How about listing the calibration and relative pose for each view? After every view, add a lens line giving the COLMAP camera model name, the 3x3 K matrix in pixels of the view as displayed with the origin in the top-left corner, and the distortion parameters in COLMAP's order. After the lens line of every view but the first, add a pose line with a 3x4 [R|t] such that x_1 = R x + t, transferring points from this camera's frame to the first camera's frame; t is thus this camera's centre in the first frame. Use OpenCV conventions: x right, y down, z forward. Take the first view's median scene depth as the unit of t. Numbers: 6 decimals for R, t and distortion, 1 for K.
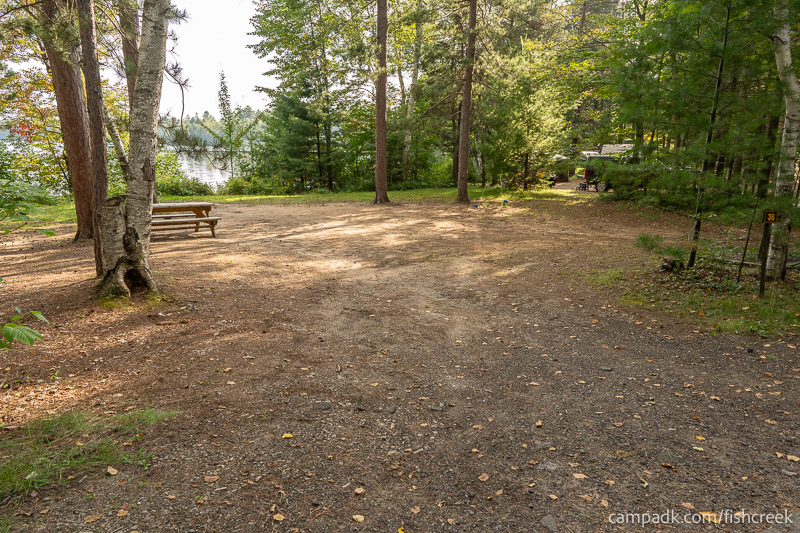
lens RADIAL K [[534.2, 0, 400.0], [0, 534.2, 266.5], [0, 0, 1]] dist [-0.004844, 0.005802]
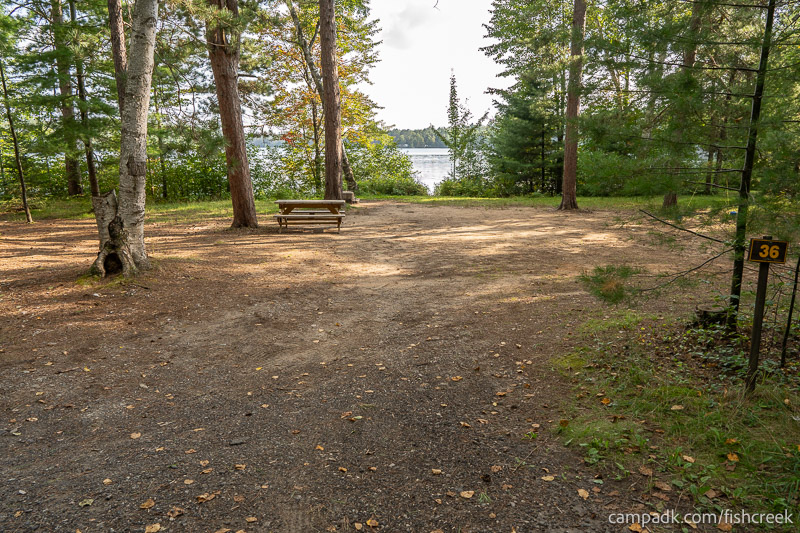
lens RADIAL K [[534.2, 0, 400.0], [0, 534.2, 266.5], [0, 0, 1]] dist [-0.004844, 0.005802]
pose [[0.864543, 0.093859, -0.493716, 0.277714], [-0.097034, 0.995095, 0.019259, -0.022471], [0.493102, 0.031257, 0.869410, 0.149270]]
